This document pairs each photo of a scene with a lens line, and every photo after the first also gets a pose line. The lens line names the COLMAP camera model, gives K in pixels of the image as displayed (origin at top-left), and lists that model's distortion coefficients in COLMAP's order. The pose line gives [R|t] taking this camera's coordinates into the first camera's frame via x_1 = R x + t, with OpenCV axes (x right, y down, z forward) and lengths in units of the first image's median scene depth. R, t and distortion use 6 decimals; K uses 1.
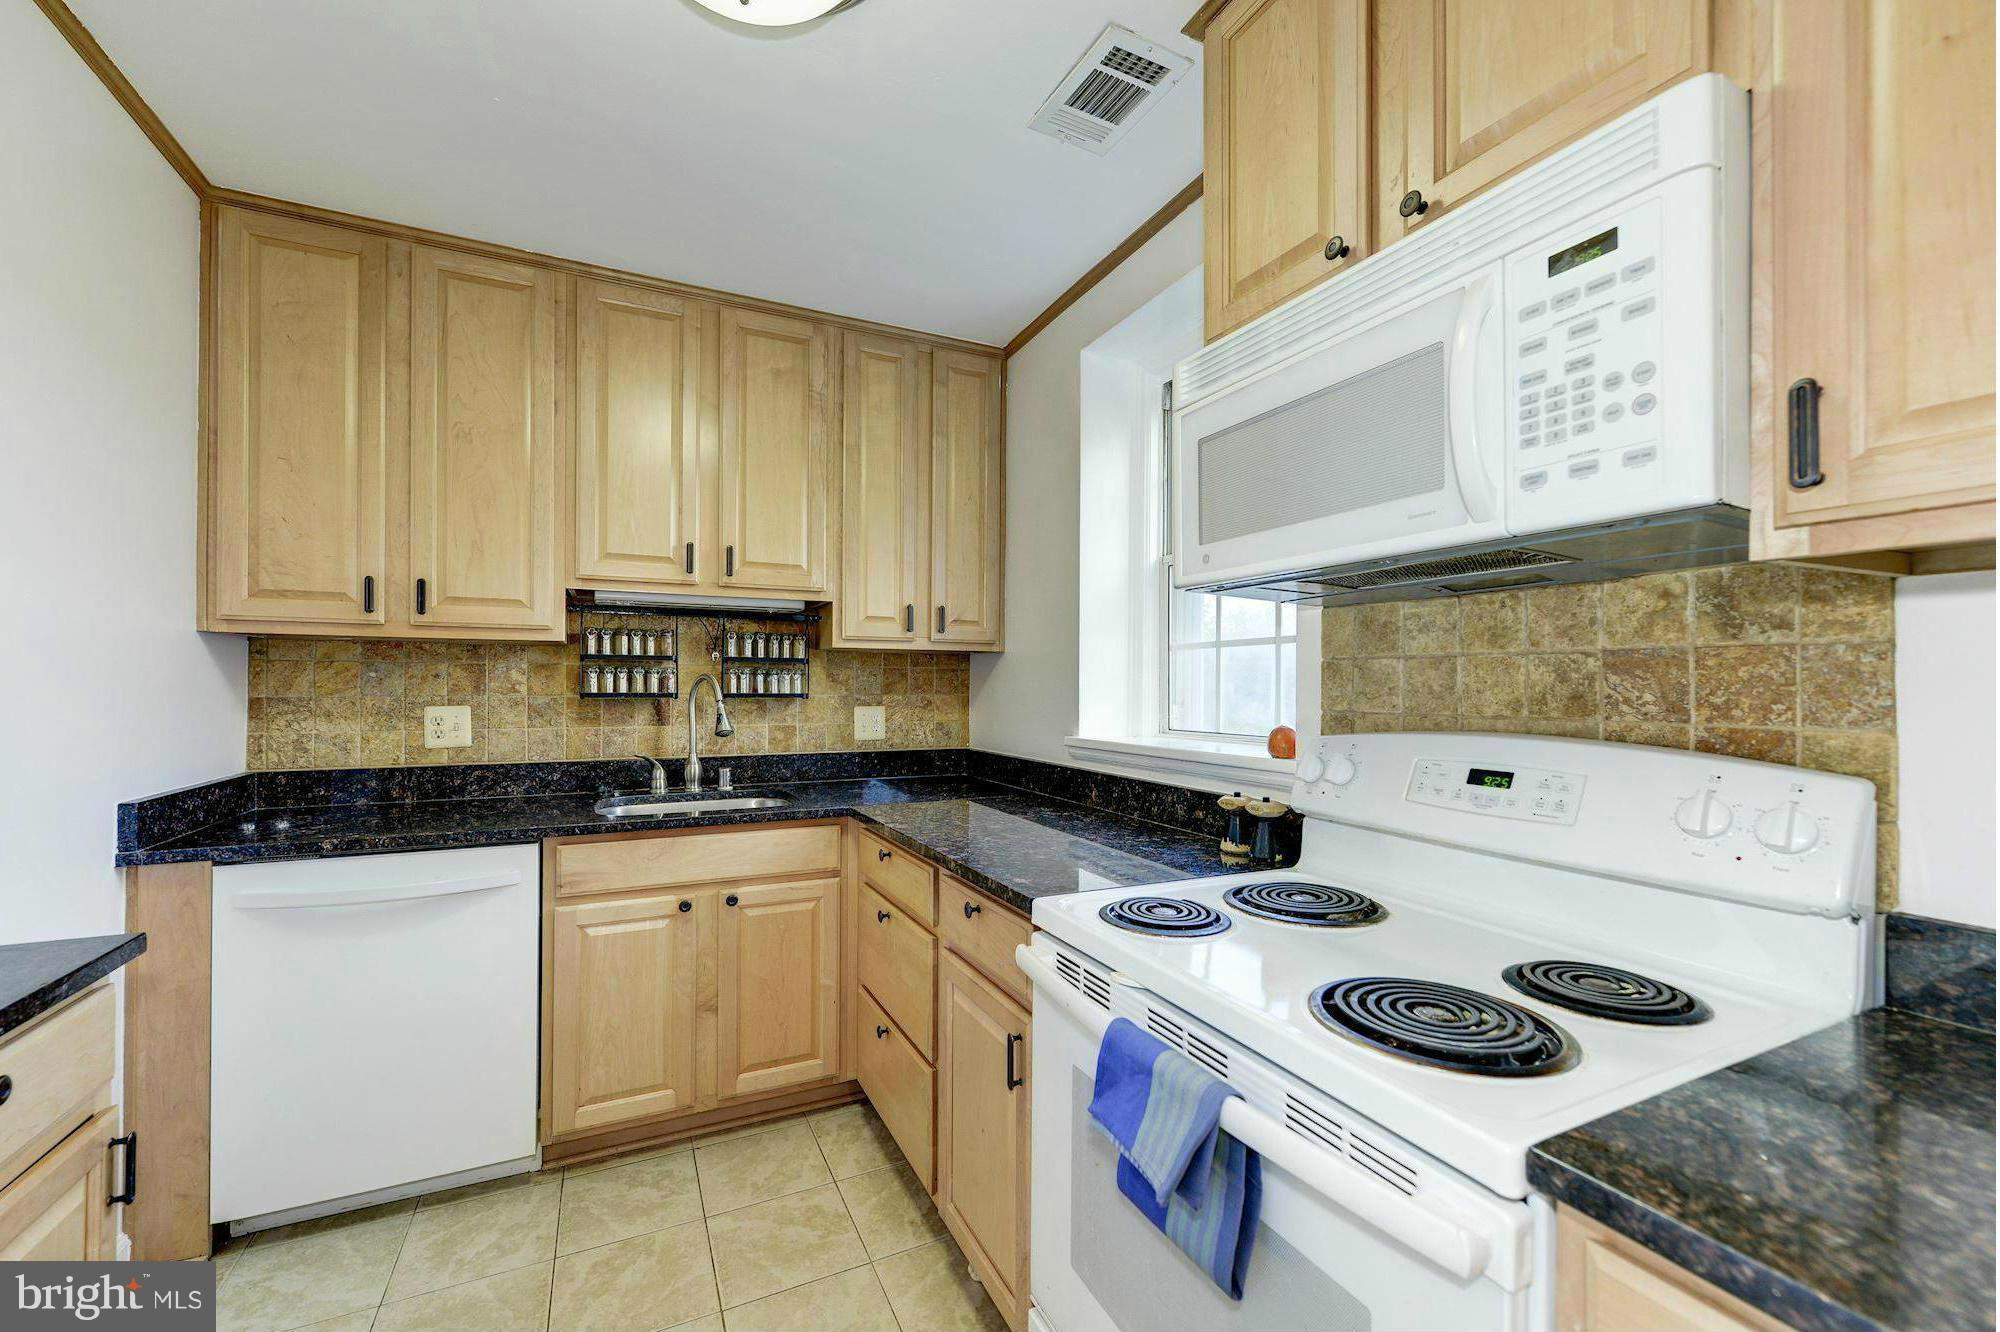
lens RADIAL K [[852.3, 0, 1057.8], [0, 852.3, 680.0], [0, 0, 1]] dist [0.002560, -0.000106]
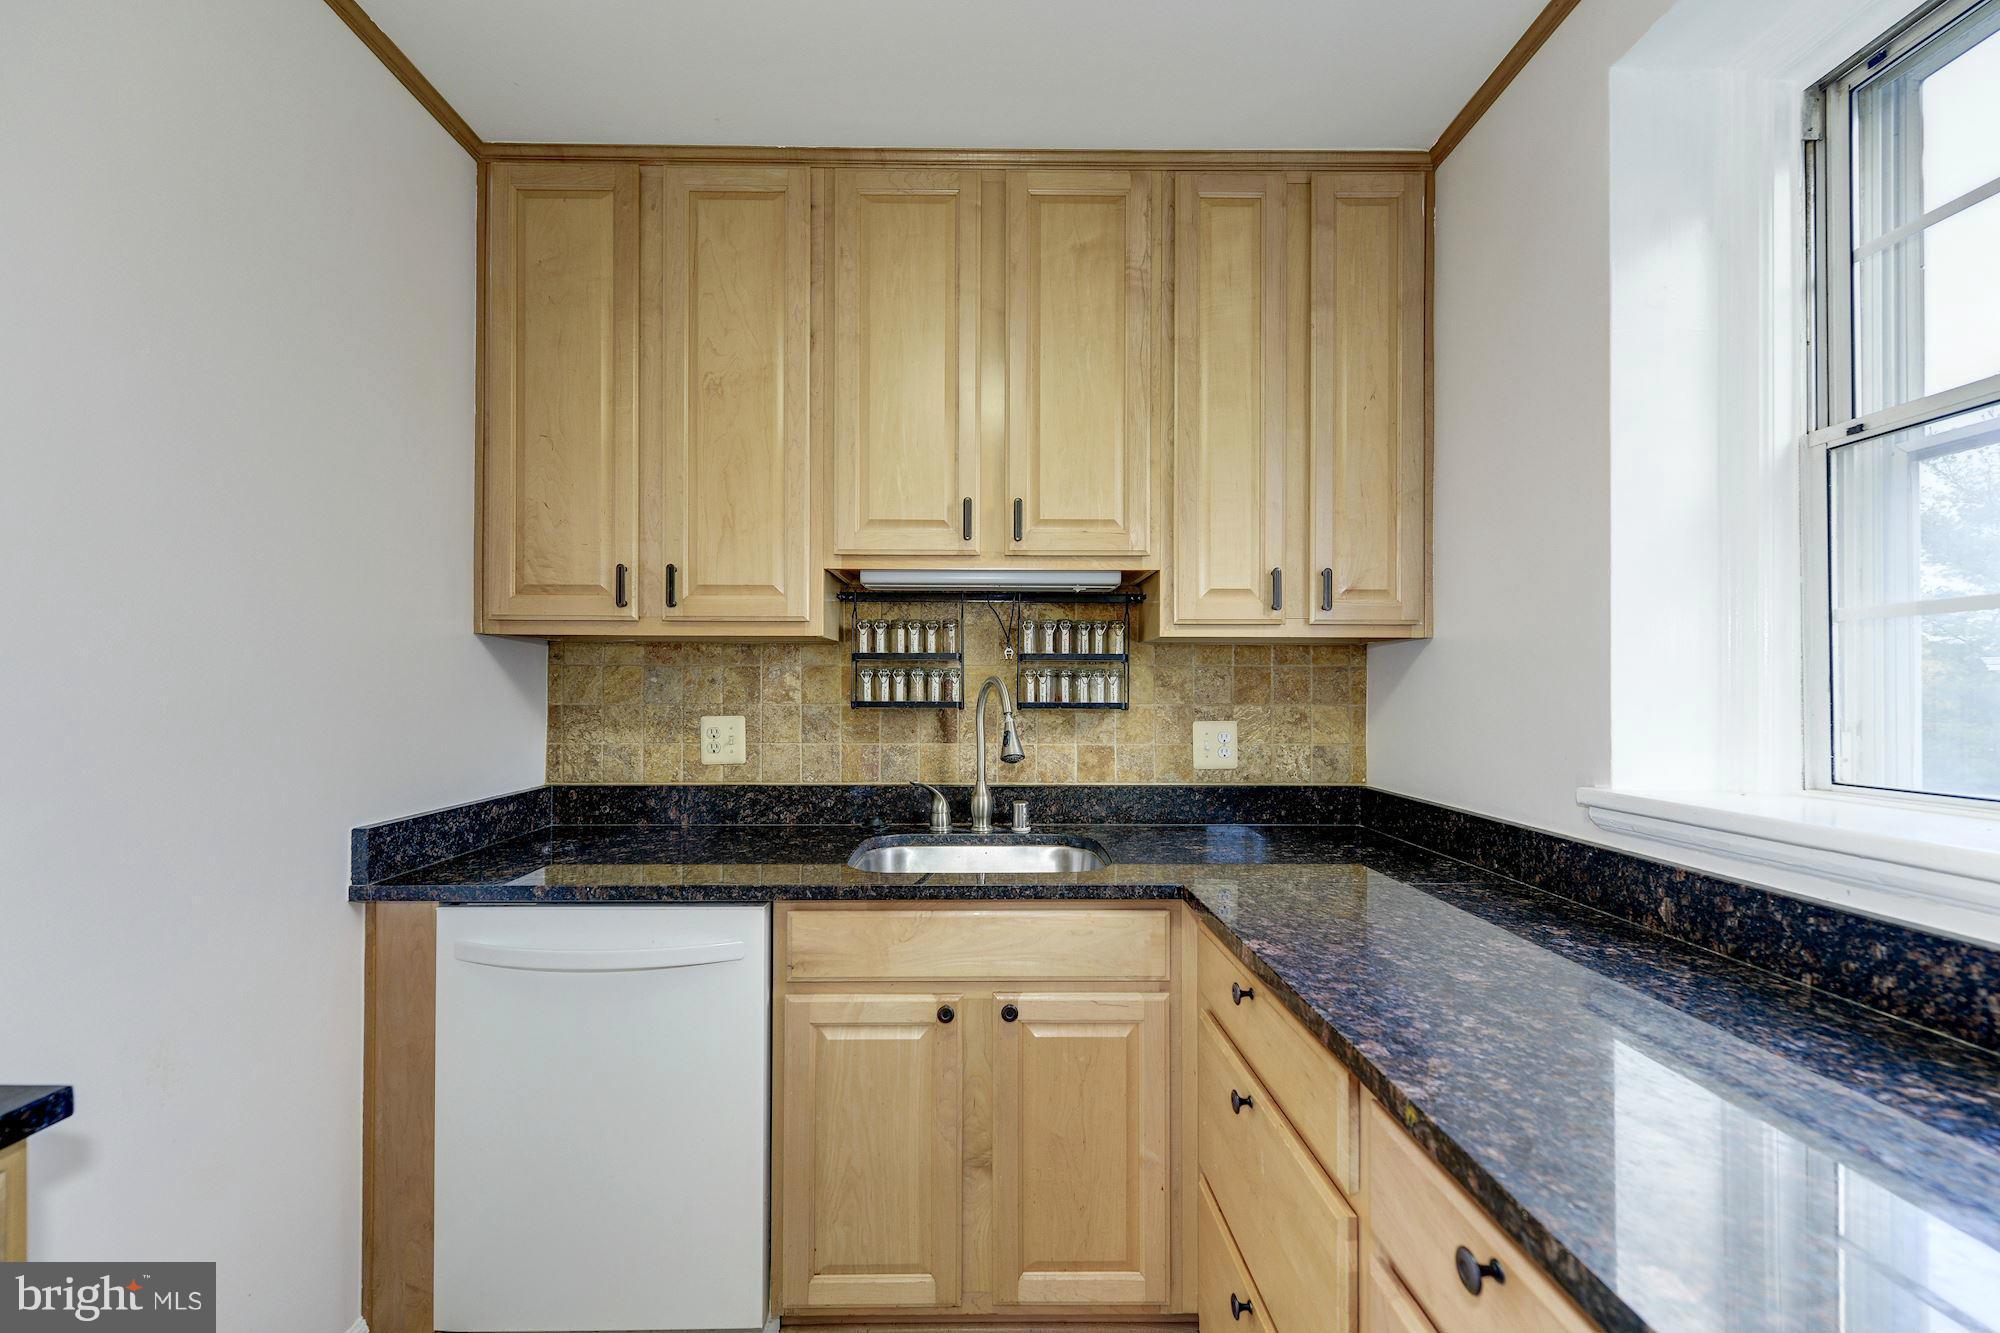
lens RADIAL K [[863.6, 0, 995.4], [0, 863.6, 682.4], [0, 0, 1]] dist [0.003098, -0.000092]
pose [[0.893168, -0.004141, -0.449704, -0.077988], [0.004148, 0.999991, -0.000969, -0.001327], [0.449704, -0.001000, 0.893177, 0.354812]]
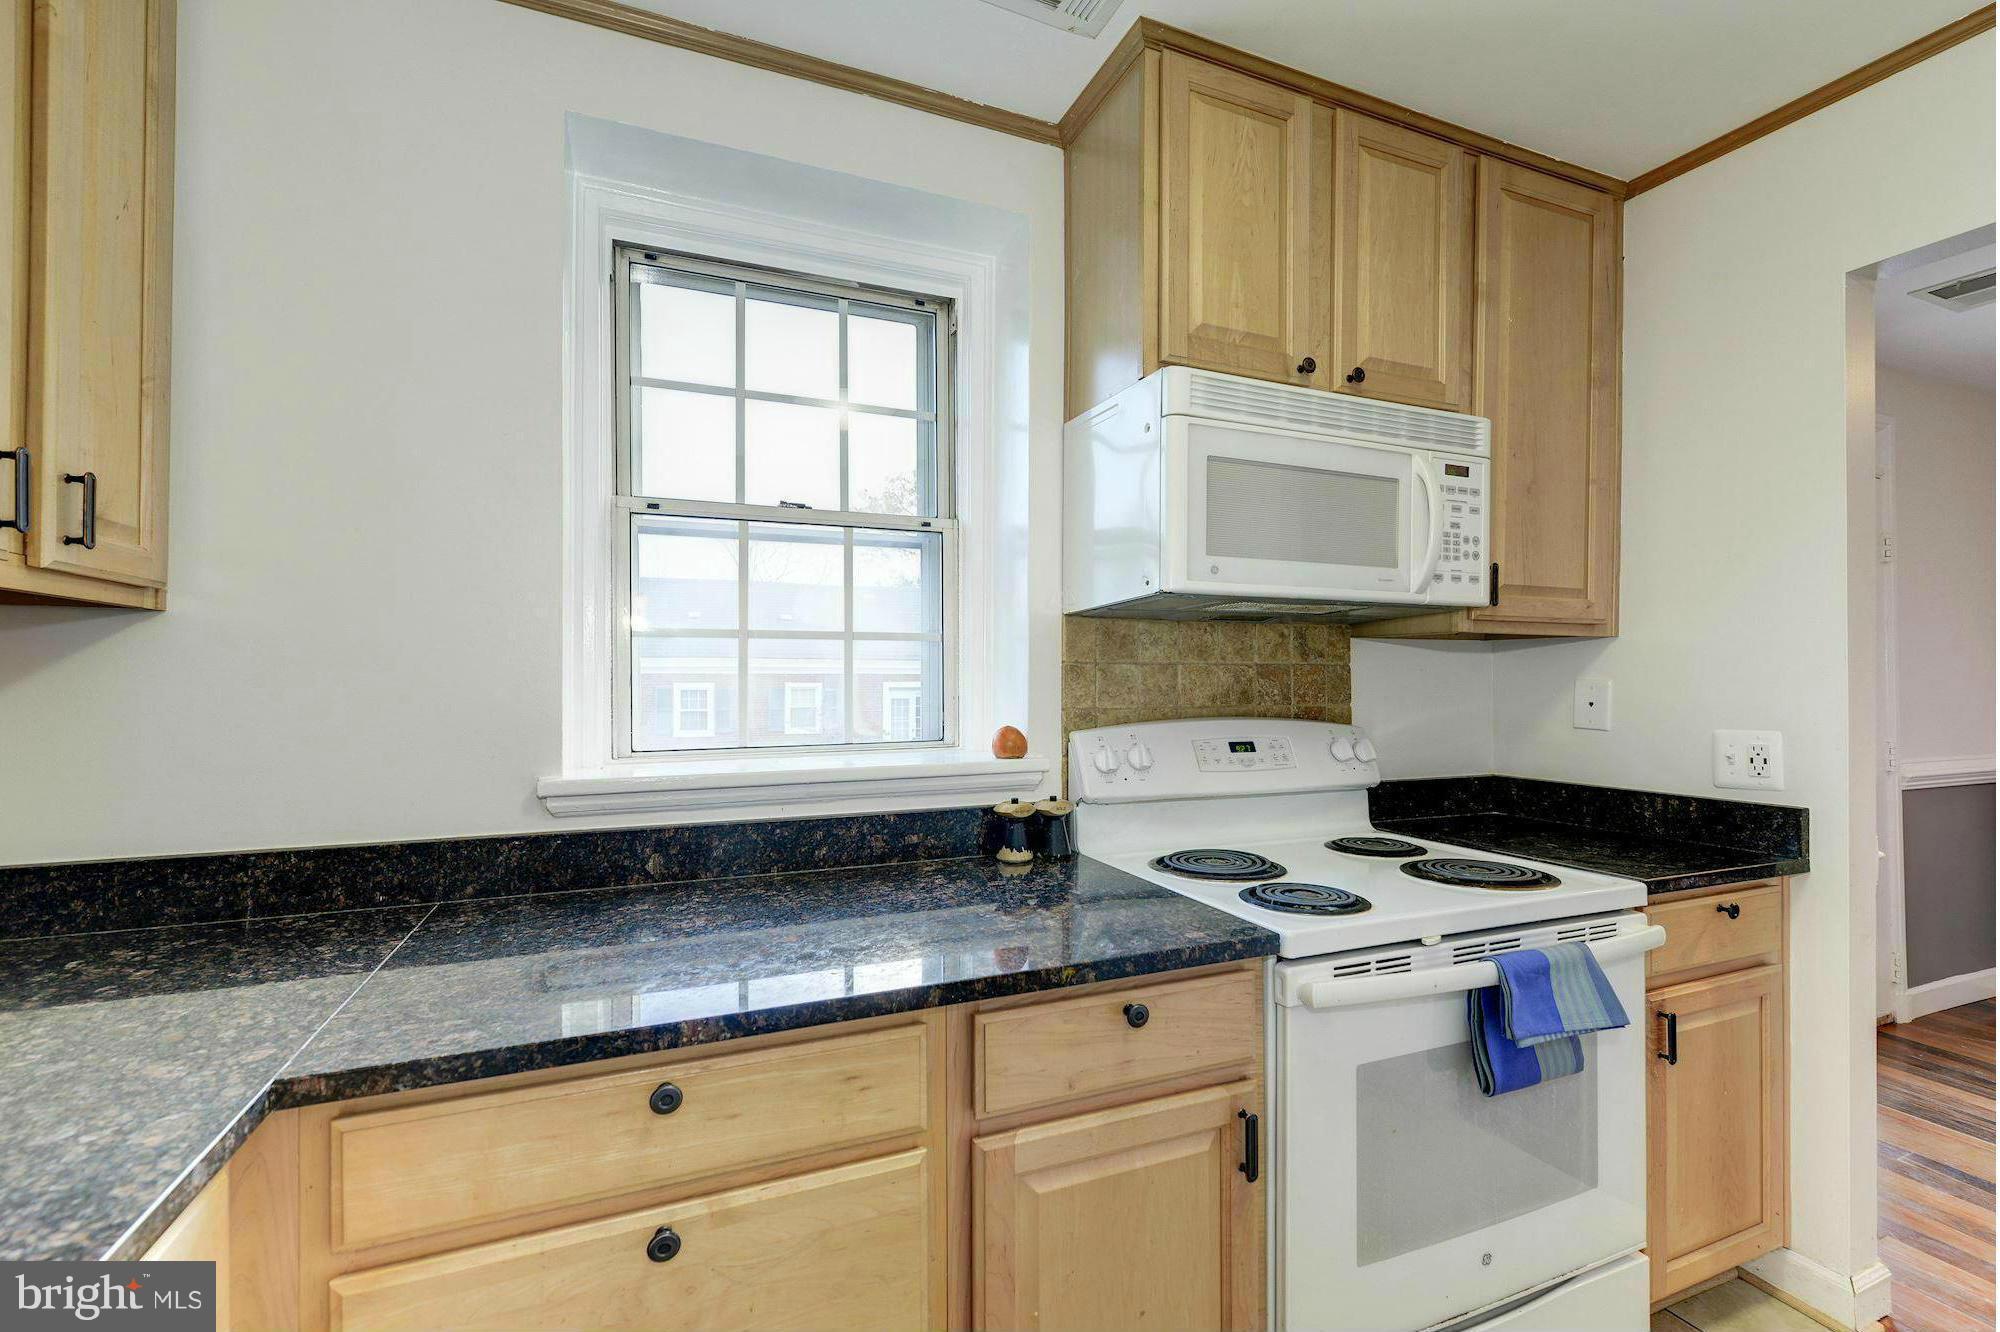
lens RADIAL K [[785.0, 0, 987.2], [0, 785.0, 677.5], [0, 0, 1]] dist [0.003327, -0.000056]
pose [[0.118464, 0.000099, 0.992958, -0.485148], [-0.004631, 0.999989, 0.000453, -0.003358], [-0.992947, -0.004652, 0.118464, 0.672633]]
